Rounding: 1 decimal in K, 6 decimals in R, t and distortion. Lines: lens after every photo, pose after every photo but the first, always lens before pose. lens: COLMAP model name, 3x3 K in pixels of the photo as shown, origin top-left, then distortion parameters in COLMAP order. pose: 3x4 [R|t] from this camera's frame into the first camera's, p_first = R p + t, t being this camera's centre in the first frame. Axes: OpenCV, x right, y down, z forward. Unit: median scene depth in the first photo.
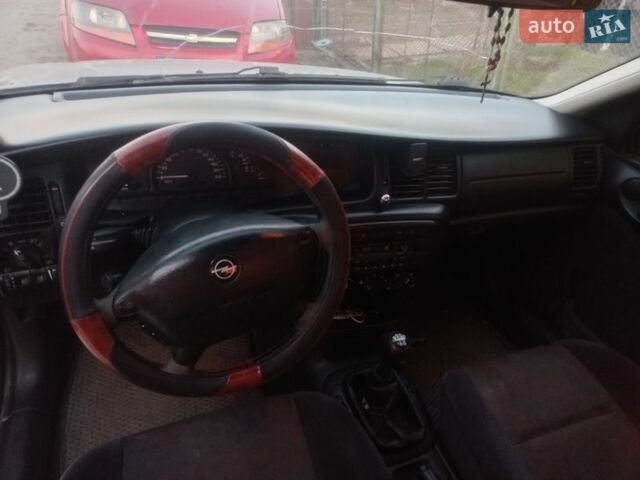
lens RADIAL K [[466.5, 0, 322.1], [0, 466.5, 237.1], [0, 0, 1]] dist [0.028796, -0.015459]
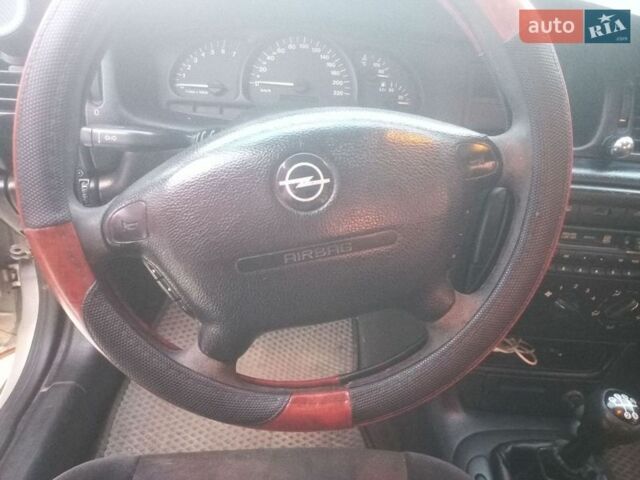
lens RADIAL K [[466.5, 0, 320.9], [0, 466.5, 241.7], [0, 0, 1]] dist [0.028796, -0.015459]
pose [[0.947907, 0.130842, -0.290437, -0.026667], [-0.148648, 0.988080, -0.040013, 0.107187], [0.281739, 0.081101, 0.956057, 0.377746]]
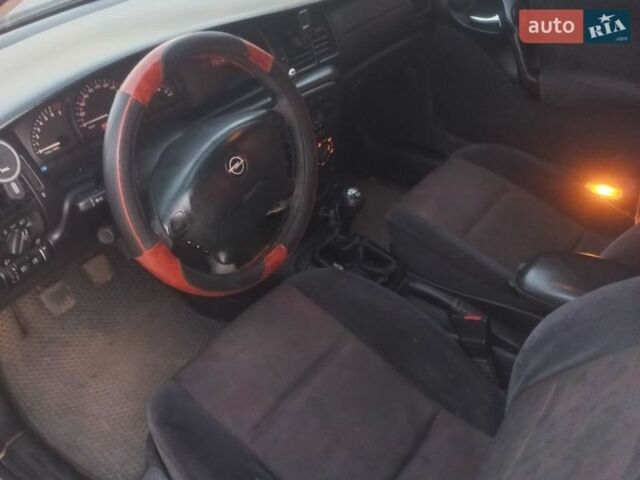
lens RADIAL K [[628.3, 0, 321.9], [0, 628.3, 240.1], [0, 0, 1]] dist [0.050628, 0.000000]
pose [[0.845656, -0.410123, 0.341563, -0.443781], [0.366529, 0.911437, 0.186918, 0.018200], [-0.387973, -0.032876, 0.921084, -0.332228]]
